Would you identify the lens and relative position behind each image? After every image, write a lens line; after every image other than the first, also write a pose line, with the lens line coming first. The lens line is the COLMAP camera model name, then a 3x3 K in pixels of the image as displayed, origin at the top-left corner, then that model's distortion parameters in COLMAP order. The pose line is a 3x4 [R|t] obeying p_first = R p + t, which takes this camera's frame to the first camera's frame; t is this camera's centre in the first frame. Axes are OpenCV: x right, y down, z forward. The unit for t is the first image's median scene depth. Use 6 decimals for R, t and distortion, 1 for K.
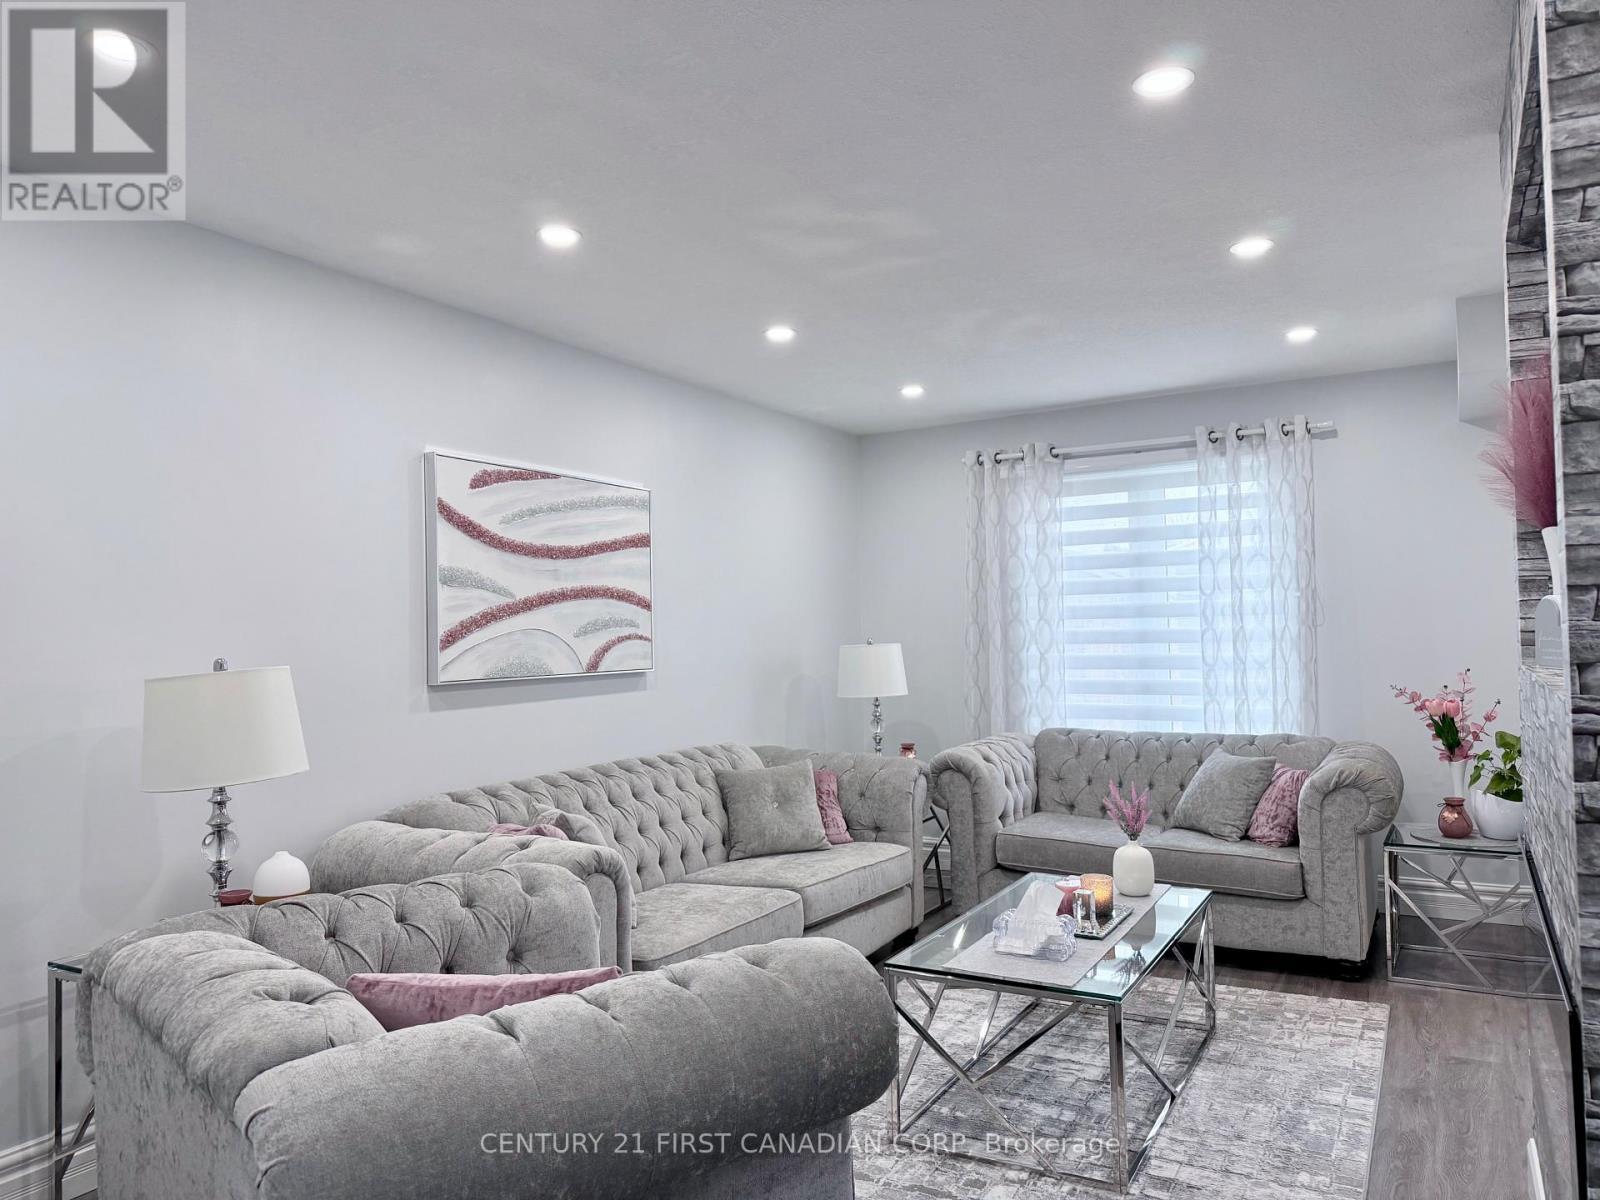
lens RADIAL K [[1130.4, 0, 800.0], [0, 1130.4, 600.0], [0, 0, 1]] dist [0.126908, -0.206172]
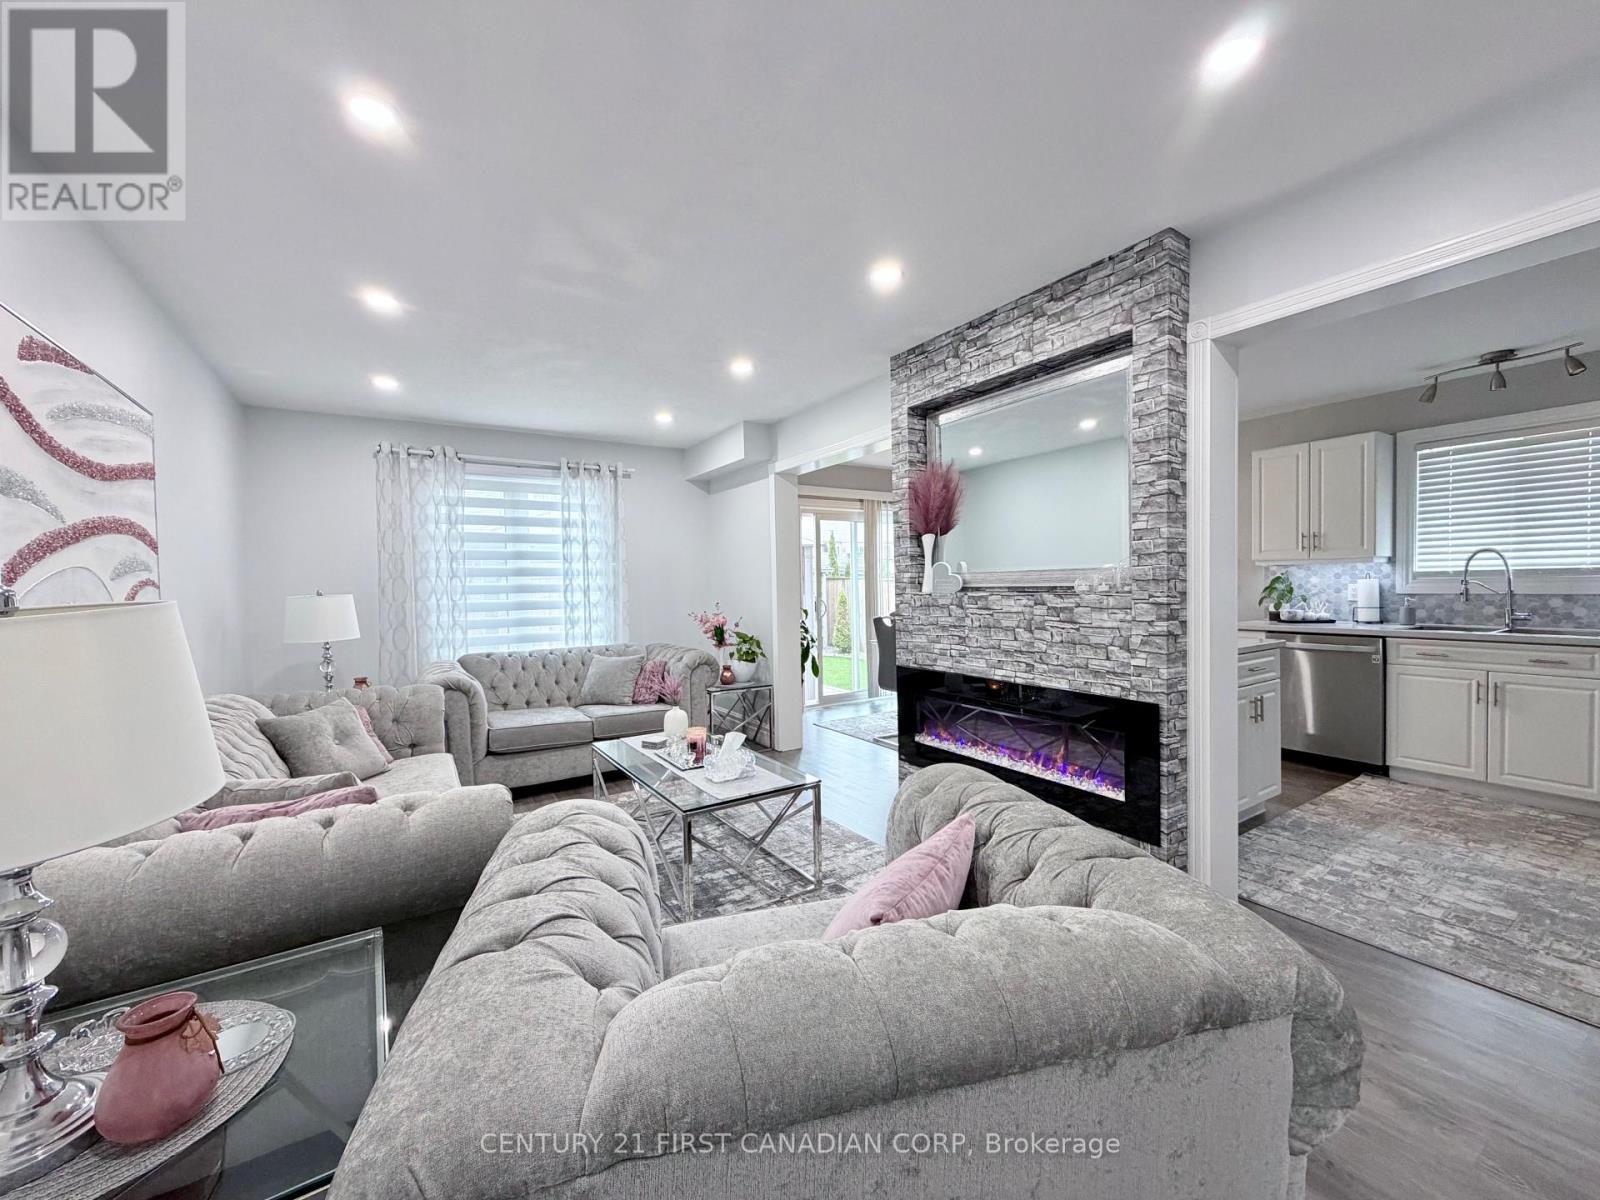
lens RADIAL K [[642.0, 0, 800.0], [0, 642.0, 600.0], [0, 0, 1]] dist [0.002220, 0.000857]
pose [[0.457453, -0.011678, 0.889157, -0.339047], [-0.016448, 0.999632, 0.021591, 0.025782], [-0.889082, -0.024501, 0.457092, 0.321815]]
